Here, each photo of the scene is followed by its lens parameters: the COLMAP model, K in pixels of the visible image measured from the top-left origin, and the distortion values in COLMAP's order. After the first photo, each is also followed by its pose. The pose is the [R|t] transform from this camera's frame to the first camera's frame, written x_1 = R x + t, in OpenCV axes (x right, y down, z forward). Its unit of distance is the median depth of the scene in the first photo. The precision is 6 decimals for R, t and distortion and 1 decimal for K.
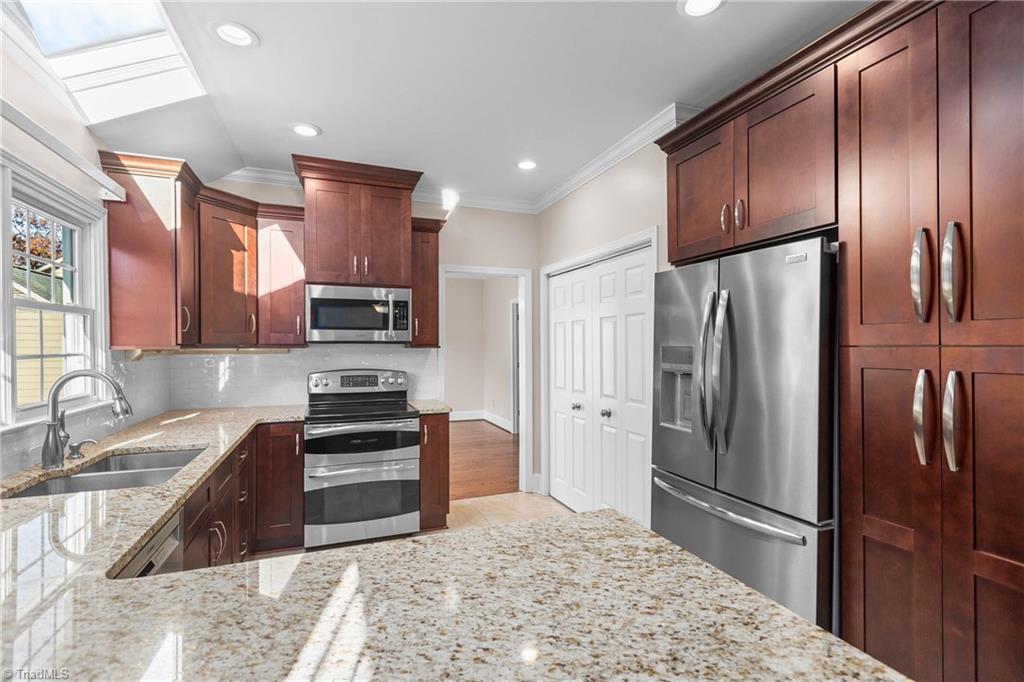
lens RADIAL K [[465.2, 0, 503.8], [0, 465.2, 346.5], [0, 0, 1]] dist [0.000045, 0.000224]
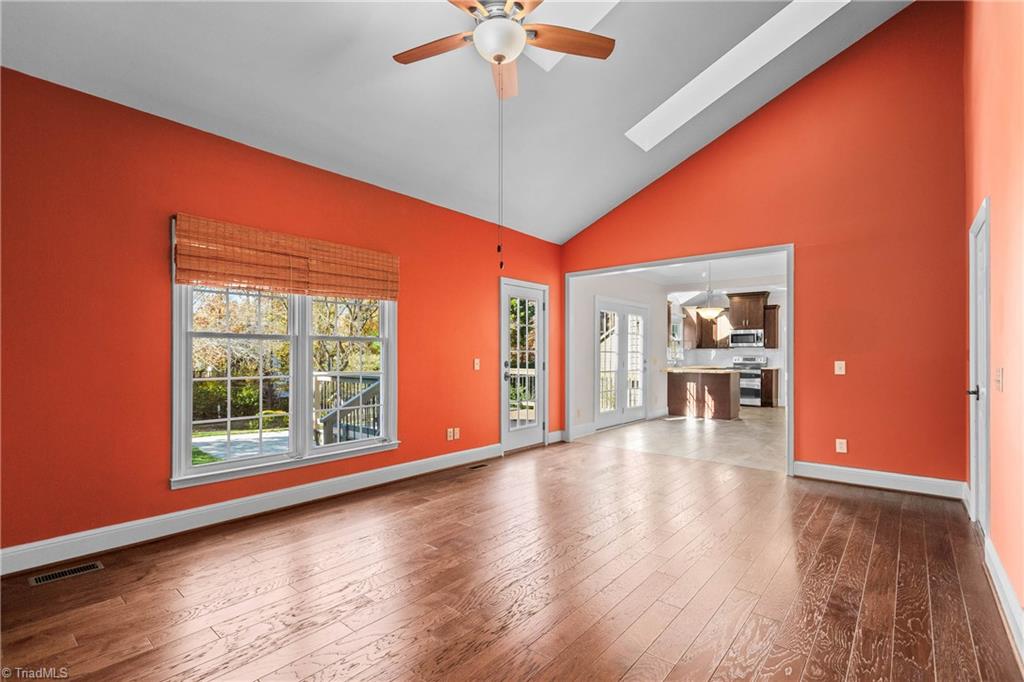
lens RADIAL K [[465.2, 0, 505.9], [0, 465.2, 348.2], [0, 0, 1]] dist [0.000045, 0.000224]
pose [[0.473632, -0.003922, -0.880714, 1.855018], [-0.007593, 0.999935, -0.008536, 0.043200], [0.880690, 0.010730, 0.473571, -2.129773]]
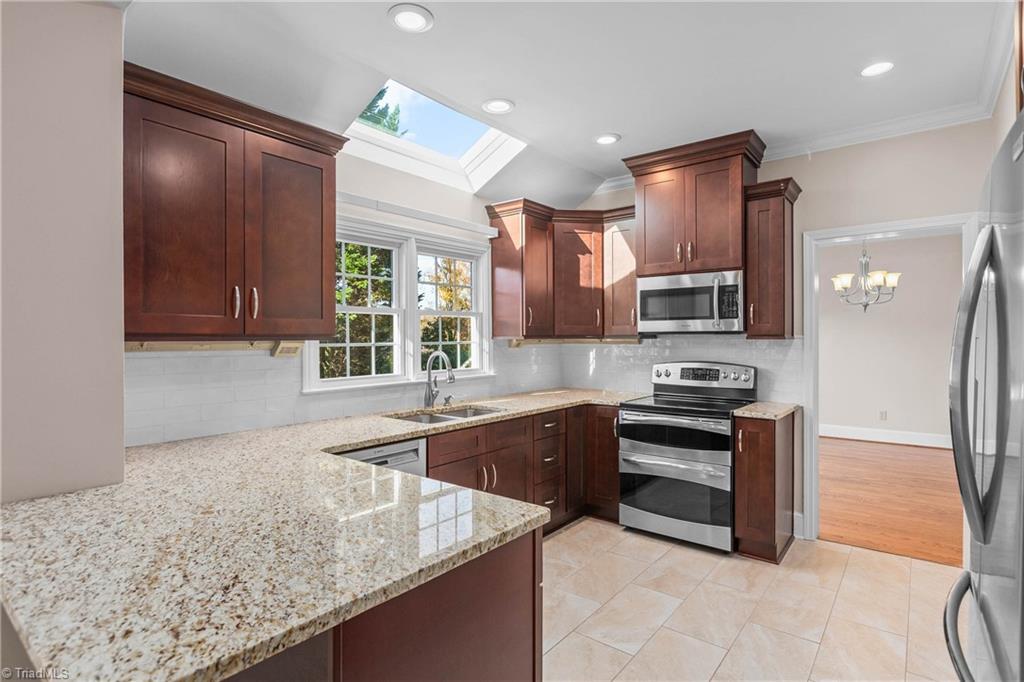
lens RADIAL K [[517.7, 0, 508.4], [0, 517.7, 338.6], [0, 0, 1]] dist [-0.005477, 0.000820]
pose [[0.503380, 0.001981, -0.864063, 0.441448], [-0.000659, 0.999998, 0.001910, 0.001041], [0.864065, -0.000392, 0.503381, 0.162633]]
